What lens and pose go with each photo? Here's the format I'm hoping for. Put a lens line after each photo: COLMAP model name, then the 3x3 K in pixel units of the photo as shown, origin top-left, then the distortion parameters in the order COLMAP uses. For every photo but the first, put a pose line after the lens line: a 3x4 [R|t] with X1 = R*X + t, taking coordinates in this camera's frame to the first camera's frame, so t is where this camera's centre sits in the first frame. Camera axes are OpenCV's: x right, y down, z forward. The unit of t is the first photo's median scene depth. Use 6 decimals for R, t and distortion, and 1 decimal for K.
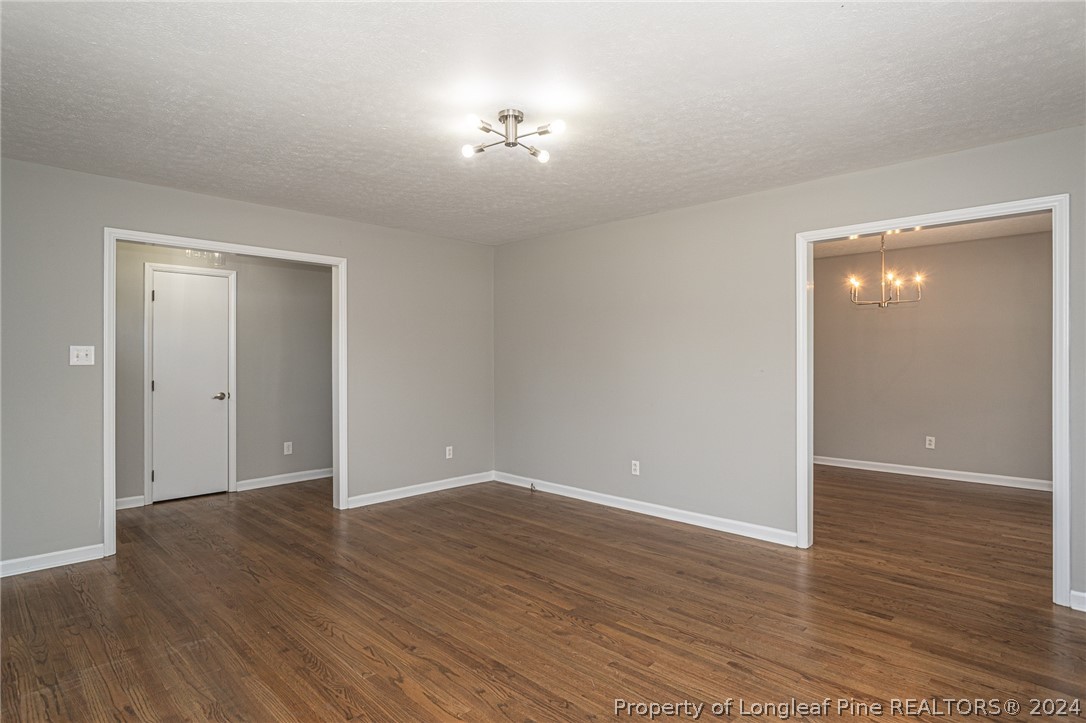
lens RADIAL K [[579.3, 0, 537.0], [0, 579.3, 359.2], [0, 0, 1]] dist [-0.006326, -0.004511]
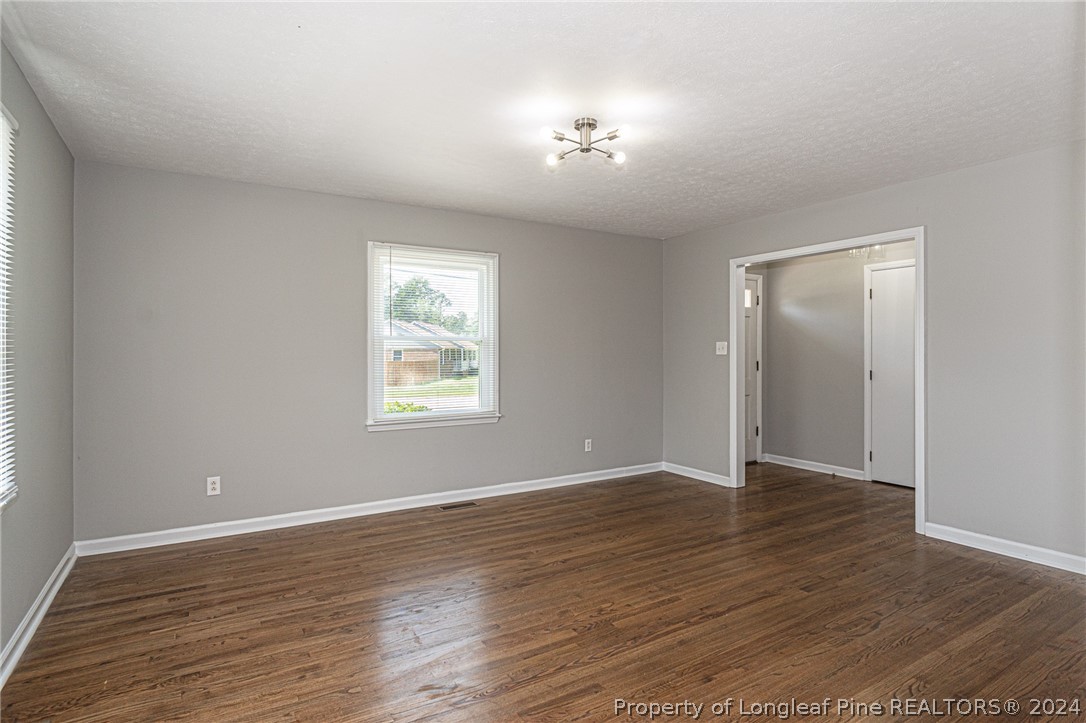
lens RADIAL K [[579.3, 0, 538.9], [0, 579.3, 354.7], [0, 0, 1]] dist [-0.006326, -0.004511]
pose [[-0.257743, 0.001452, -0.966212, 0.944860], [-0.002178, 0.999995, 0.002084, 0.010093], [0.966211, 0.002641, -0.257739, 1.101460]]
